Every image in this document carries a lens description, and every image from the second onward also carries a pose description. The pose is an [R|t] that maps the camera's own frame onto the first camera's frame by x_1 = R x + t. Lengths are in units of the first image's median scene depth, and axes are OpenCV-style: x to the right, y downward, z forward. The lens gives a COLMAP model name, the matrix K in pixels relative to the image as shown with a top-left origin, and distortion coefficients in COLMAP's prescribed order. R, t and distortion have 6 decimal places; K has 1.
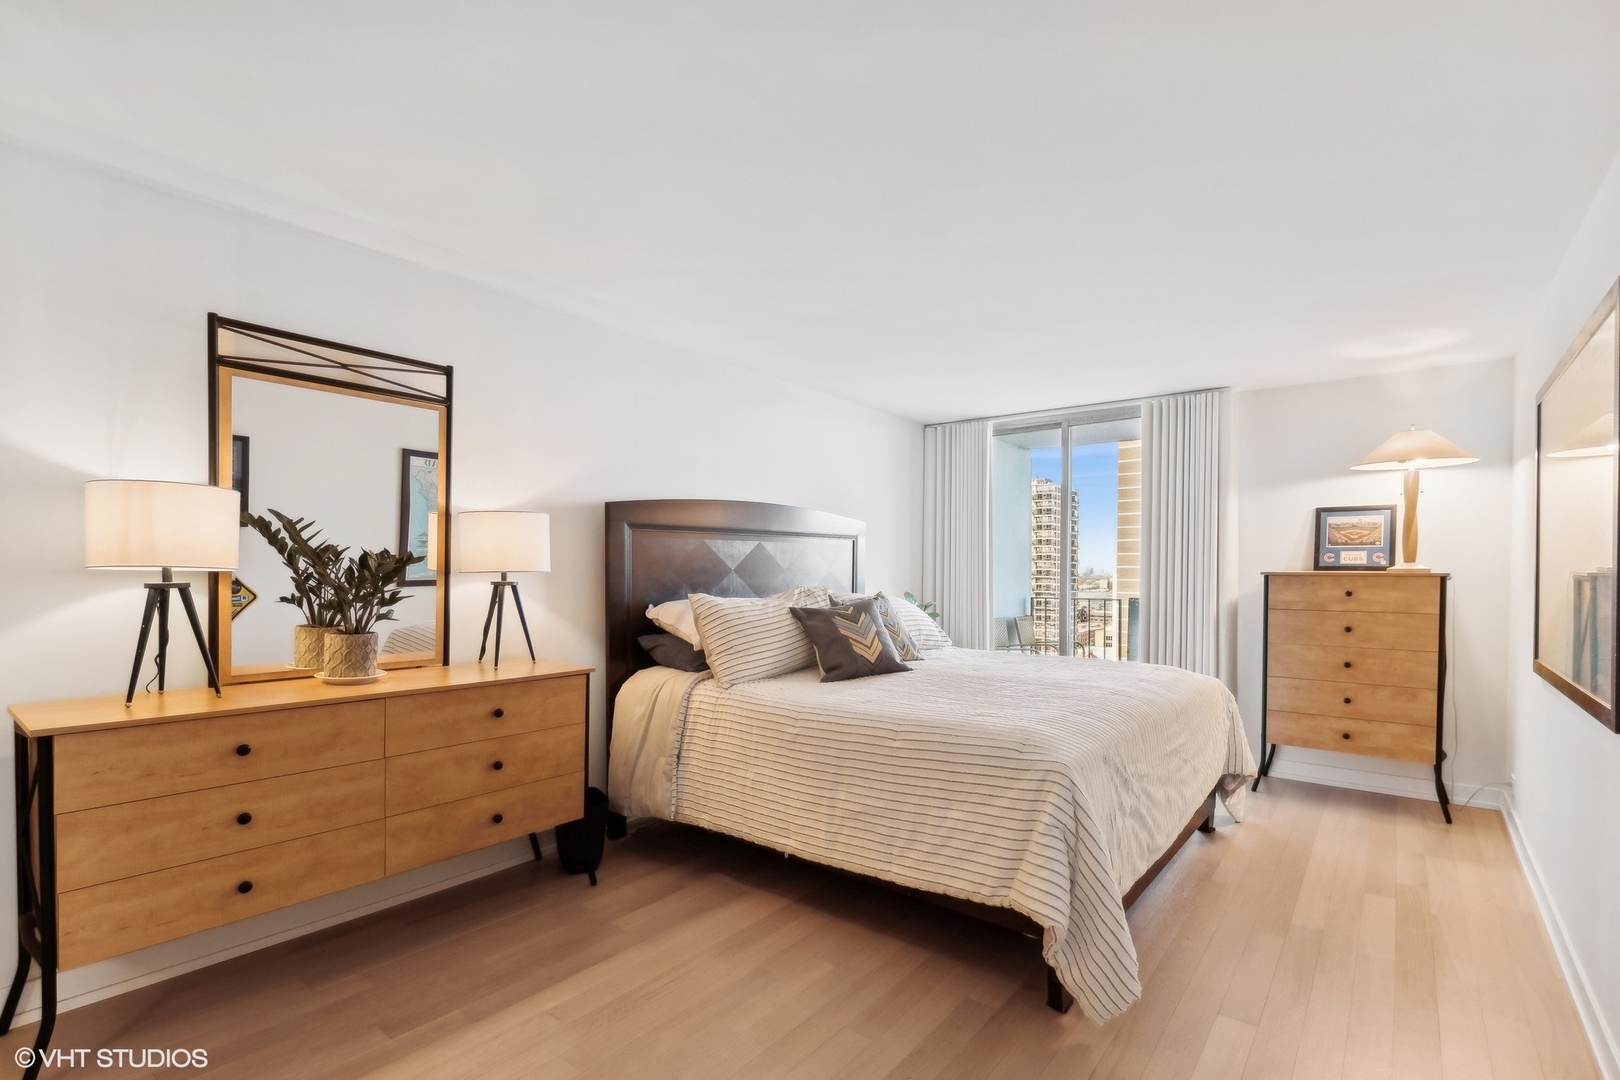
lens RADIAL K [[746.7, 0, 813.5], [0, 746.7, 572.1], [0, 0, 1]] dist [-0.002107, -0.000311]
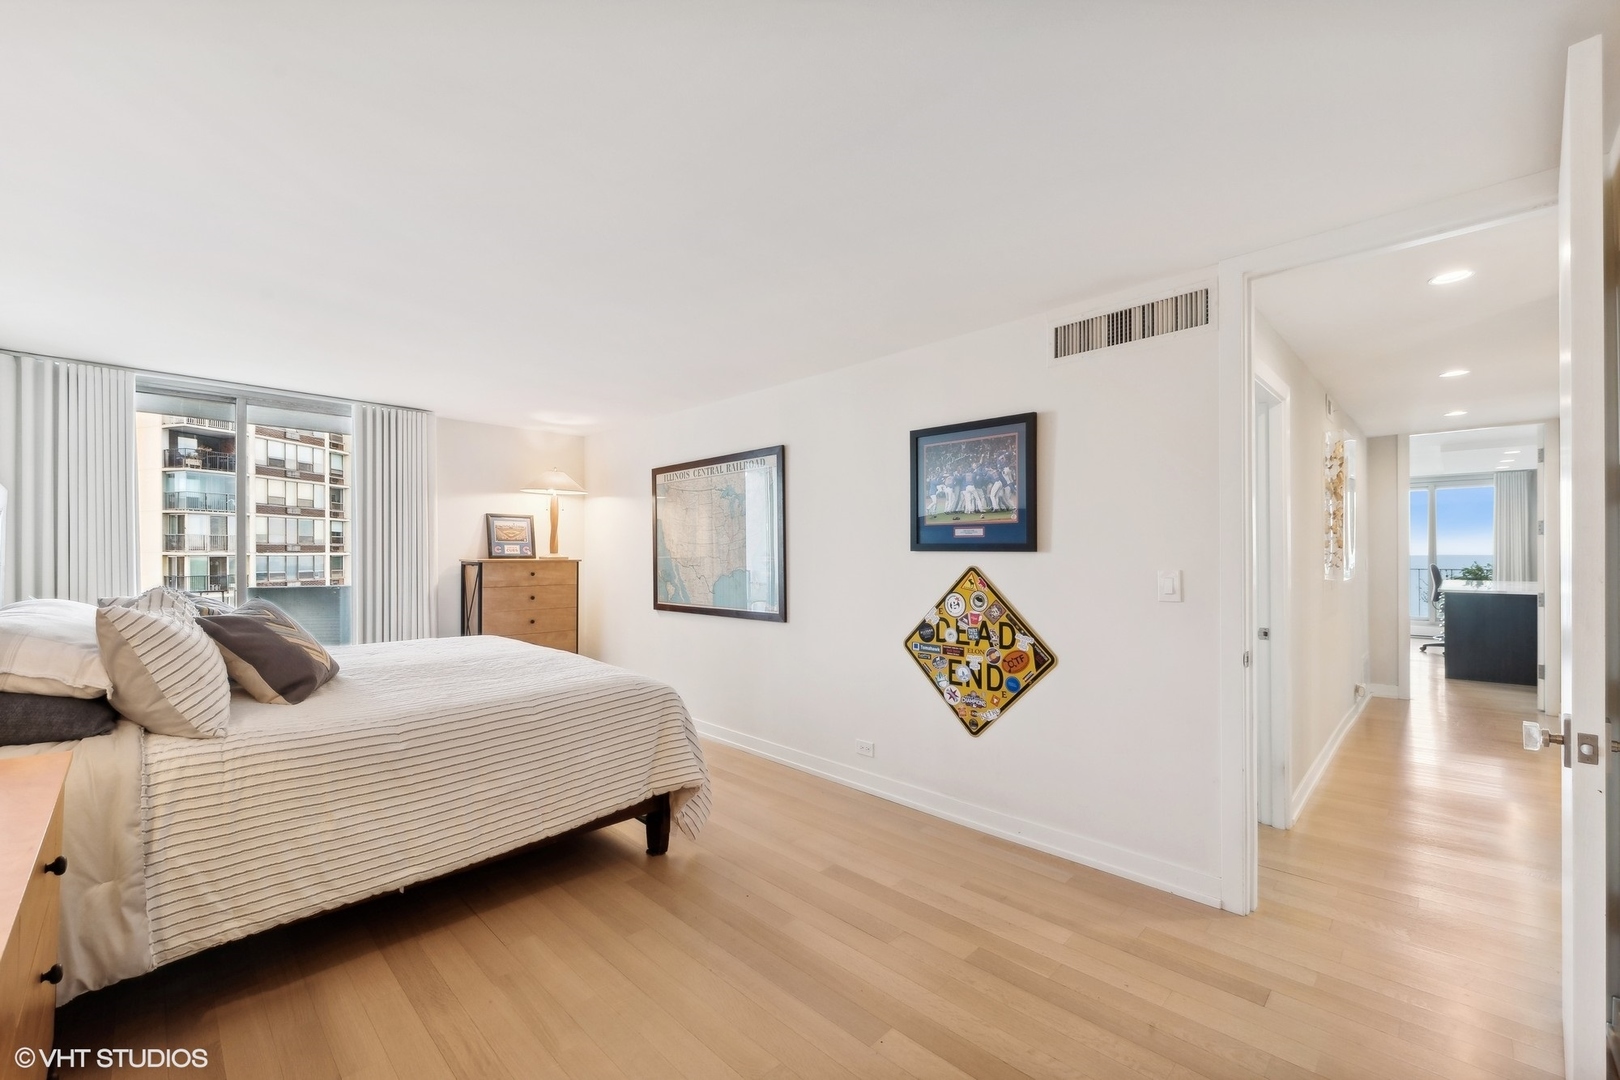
lens RADIAL K [[654.7, 0, 807.1], [0, 654.7, 553.2], [0, 0, 1]] dist [-0.017331, 0.000222]
pose [[0.100722, -0.000807, 0.994914, -0.501085], [0.008083, 0.999967, -0.000007, -0.008015], [-0.994882, 0.008043, 0.100725, 0.301237]]
